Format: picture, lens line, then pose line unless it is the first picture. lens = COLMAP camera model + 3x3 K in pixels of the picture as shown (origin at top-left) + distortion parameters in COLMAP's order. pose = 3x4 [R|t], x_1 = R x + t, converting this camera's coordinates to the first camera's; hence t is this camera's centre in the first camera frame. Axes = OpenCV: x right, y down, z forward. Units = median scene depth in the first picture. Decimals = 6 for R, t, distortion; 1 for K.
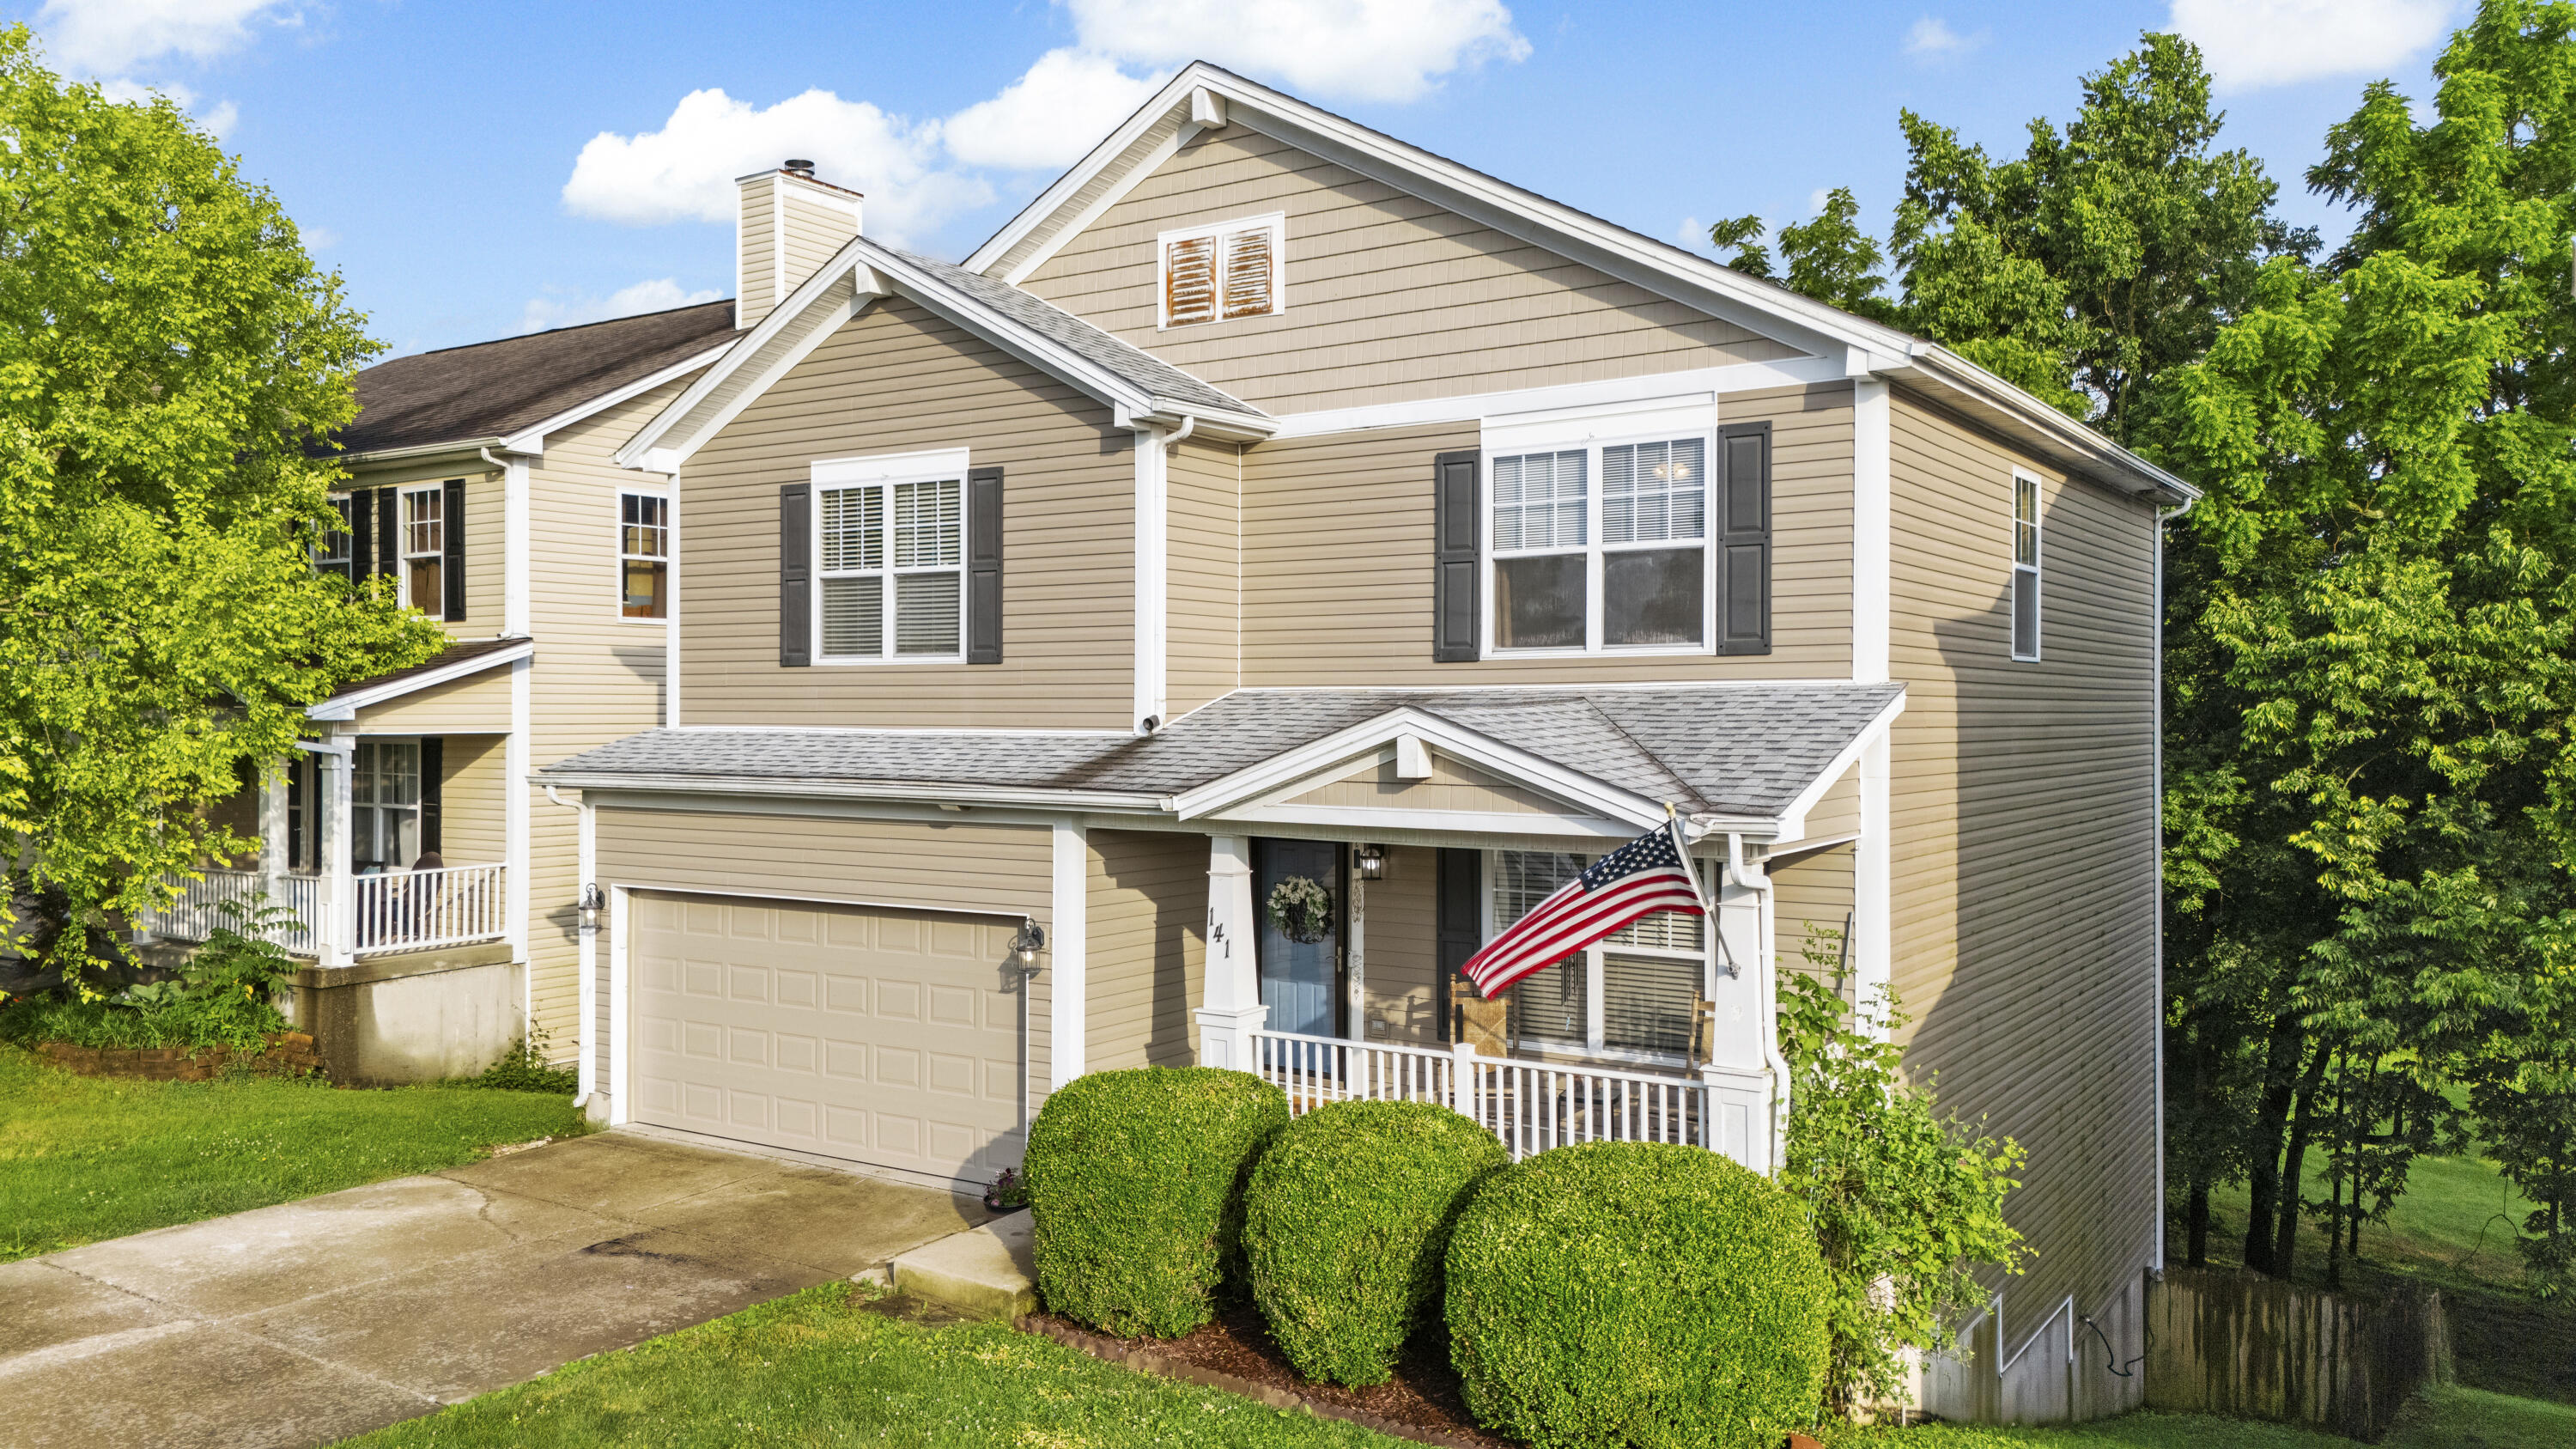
lens RADIAL K [[1945.4, 0, 1199.8], [0, 1945.4, 724.6], [0, 0, 1]] dist [0.066271, 0.001678]
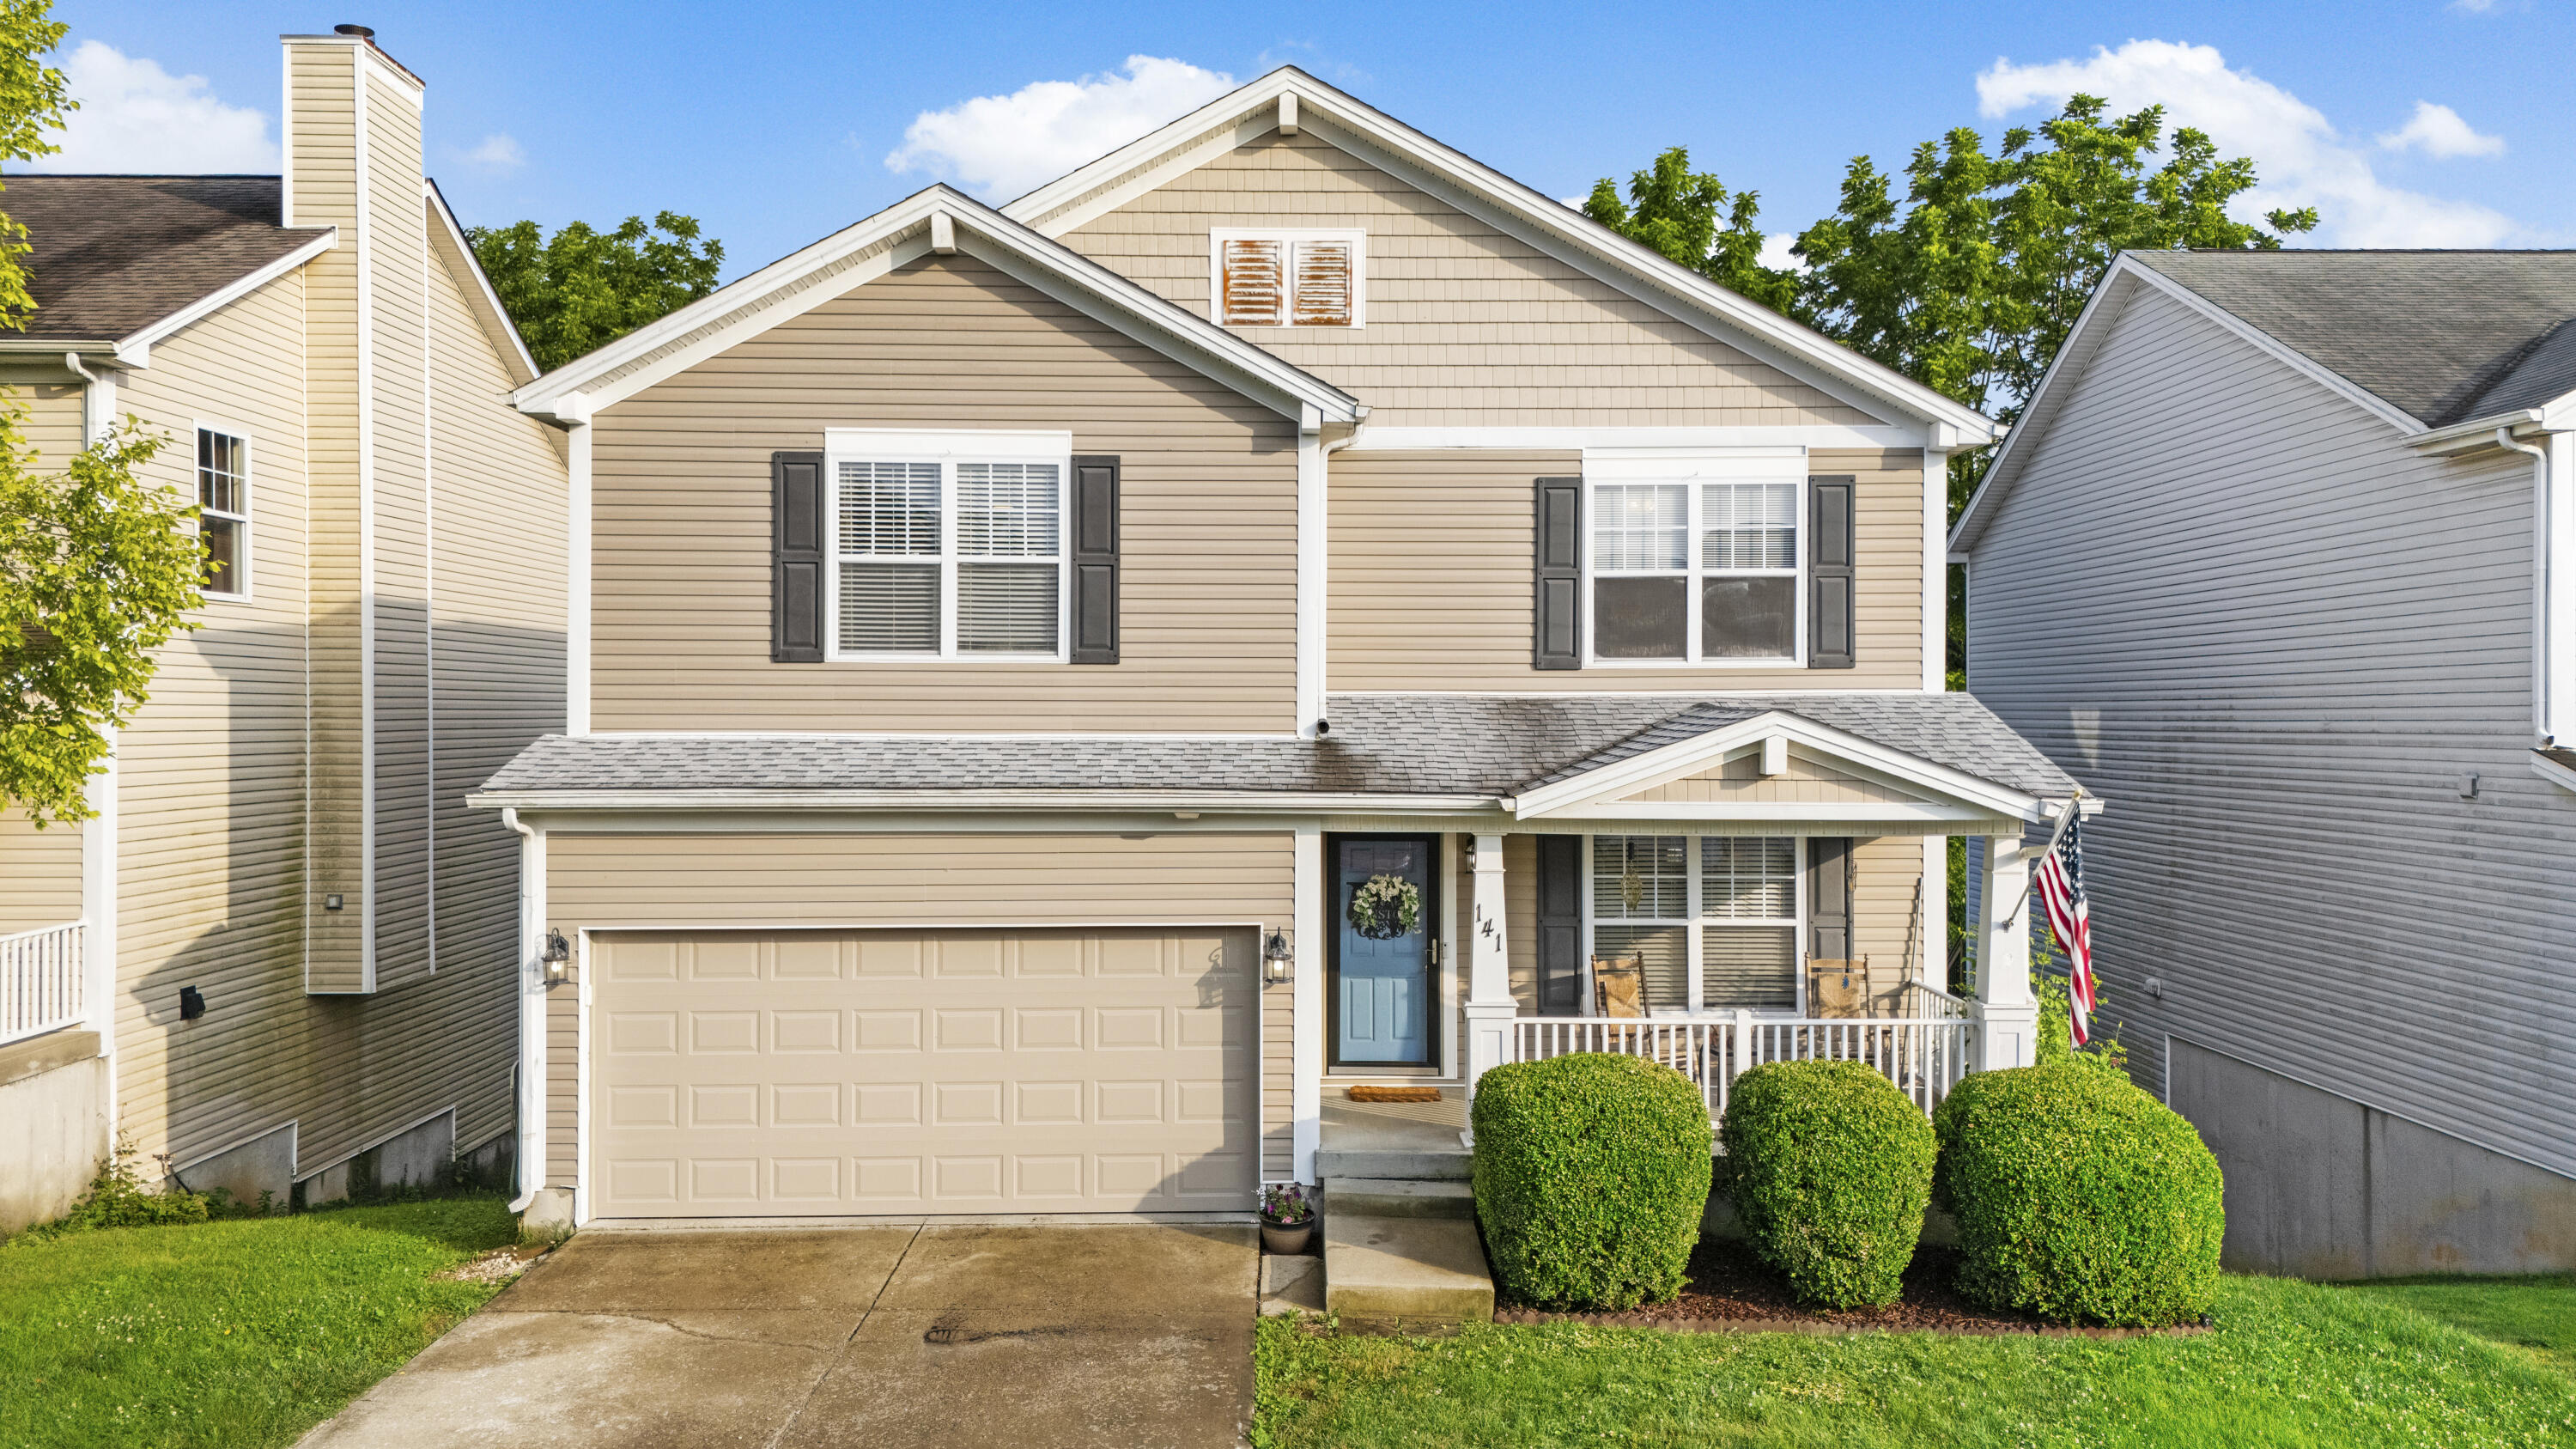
lens RADIAL K [[1945.4, 0, 1276.4], [0, 1945.4, 742.5], [0, 0, 1]] dist [0.066271, 0.001678]
pose [[0.812412, -0.005897, 0.583054, -0.594762], [0.003554, 0.999980, 0.005163, 0.002093], [-0.583073, -0.002122, 0.812417, 0.190851]]
